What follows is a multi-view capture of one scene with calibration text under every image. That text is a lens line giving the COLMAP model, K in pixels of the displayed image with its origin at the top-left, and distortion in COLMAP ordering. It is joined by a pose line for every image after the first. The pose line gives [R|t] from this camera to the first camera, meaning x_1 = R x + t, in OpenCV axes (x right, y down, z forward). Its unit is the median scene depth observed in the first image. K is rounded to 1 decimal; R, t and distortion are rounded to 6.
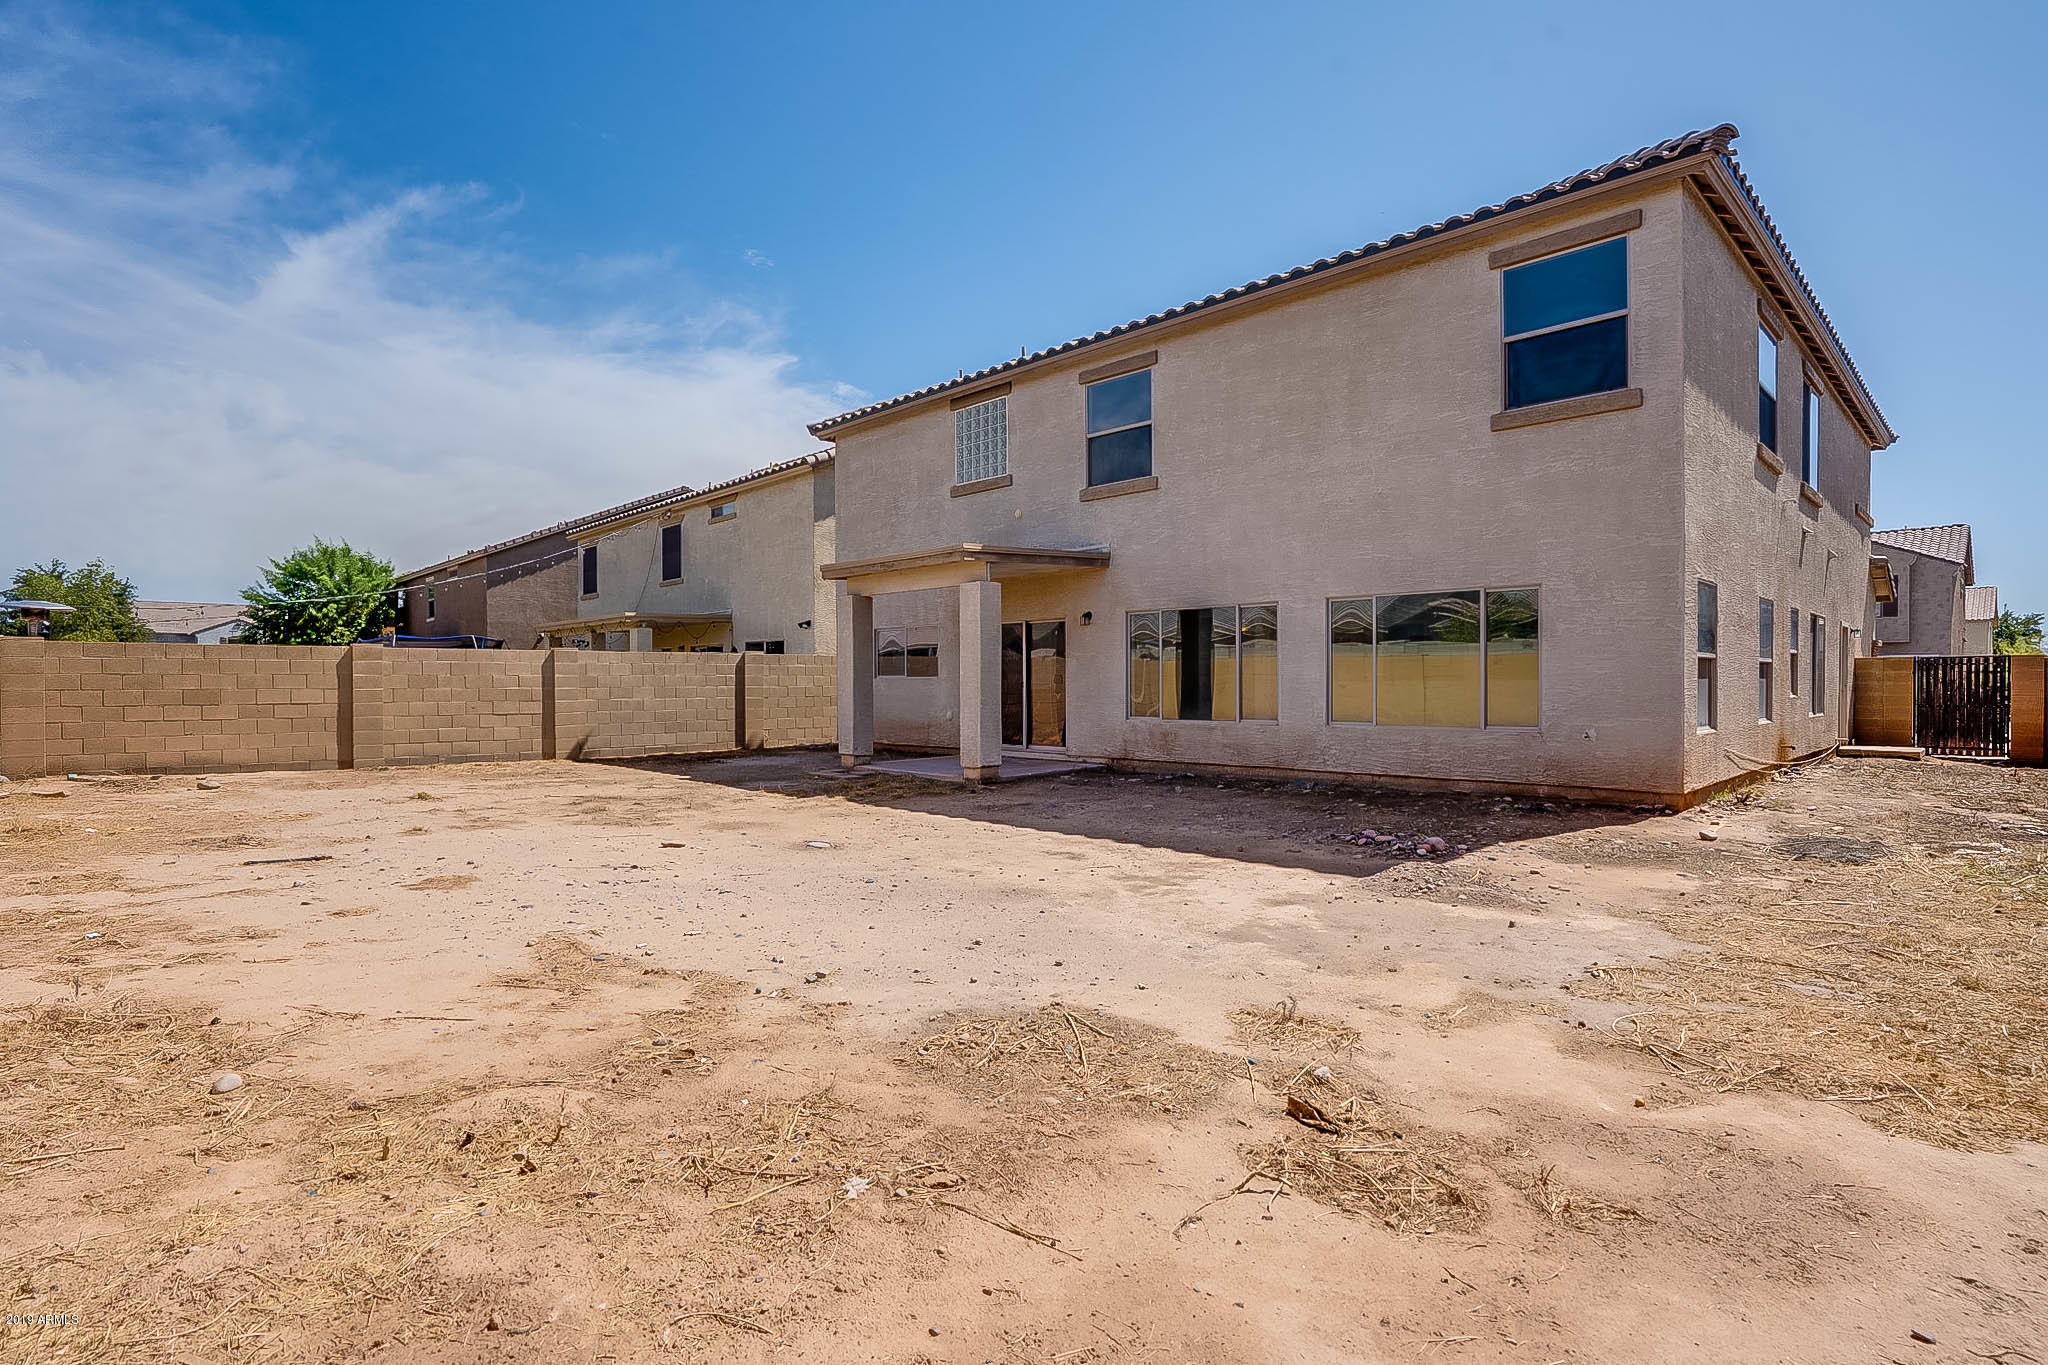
lens RADIAL K [[1054.4, 0, 1028.4], [0, 1054.4, 685.6], [0, 0, 1]] dist [0.003454, 0.000398]
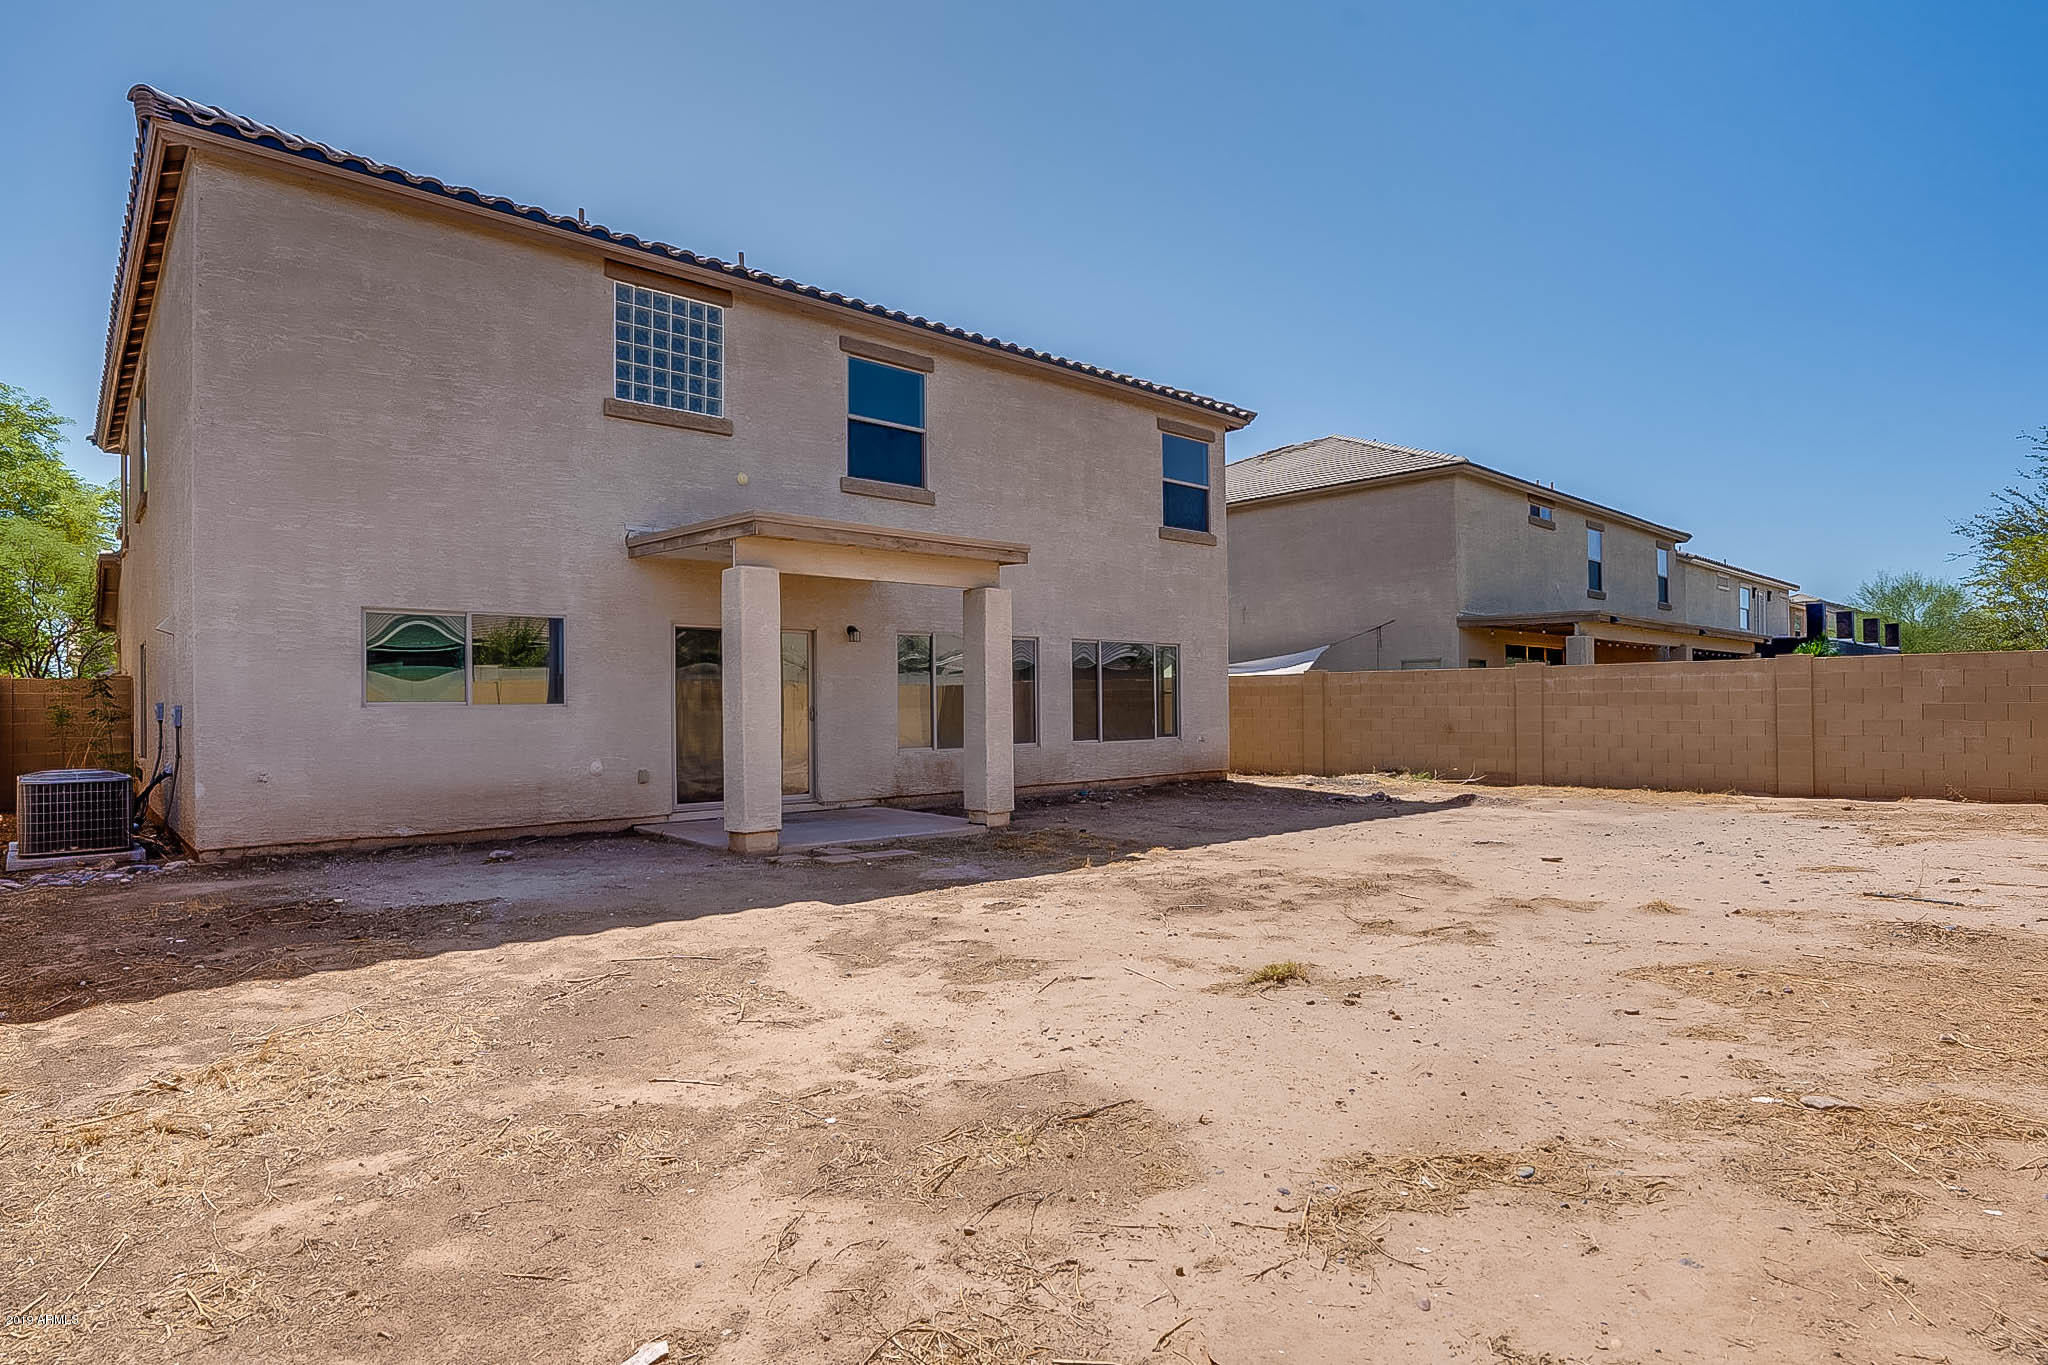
lens RADIAL K [[1054.4, 0, 1037.4], [0, 1054.4, 690.7], [0, 0, 1]] dist [0.003454, 0.000398]
pose [[0.046186, 0.013917, 0.998836, -0.734692], [0.010542, 0.999840, -0.014418, -0.005160], [-0.998877, 0.011195, 0.046031, 0.779963]]
